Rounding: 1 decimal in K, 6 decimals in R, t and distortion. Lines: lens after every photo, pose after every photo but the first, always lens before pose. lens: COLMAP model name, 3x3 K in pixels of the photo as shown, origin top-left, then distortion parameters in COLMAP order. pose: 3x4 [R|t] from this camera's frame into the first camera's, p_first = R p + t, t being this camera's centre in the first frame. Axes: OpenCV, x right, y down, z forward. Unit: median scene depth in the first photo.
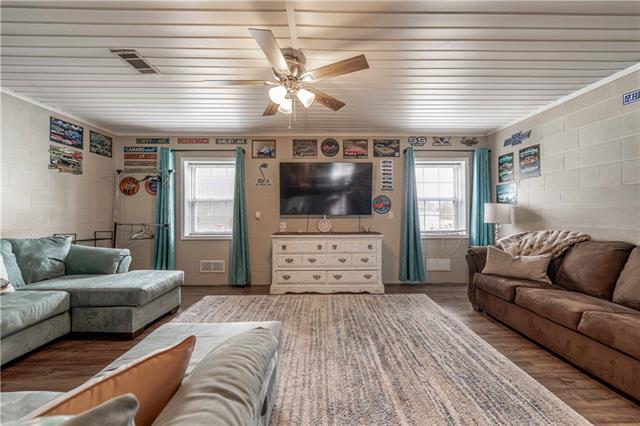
lens RADIAL K [[255.7, 0, 319.8], [0, 255.7, 211.5], [0, 0, 1]] dist [-0.001833, -0.000172]
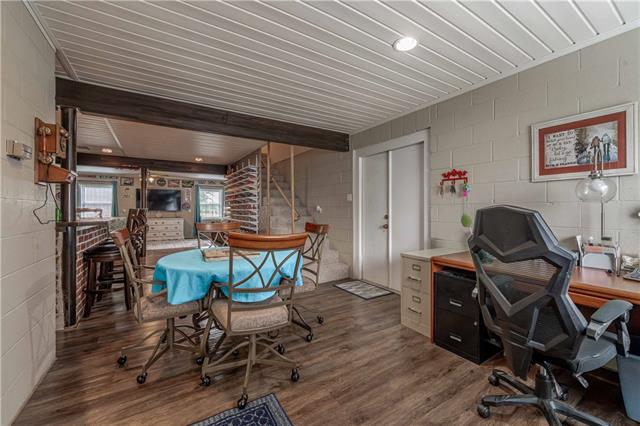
lens RADIAL K [[255.7, 0, 322.6], [0, 255.7, 210.0], [0, 0, 1]] dist [-0.001833, -0.000172]
pose [[0.853158, 0.002964, 0.521644, 0.080404], [-0.004916, 0.999985, 0.002358, -0.005547], [-0.521629, -0.004576, 0.853160, -1.859344]]
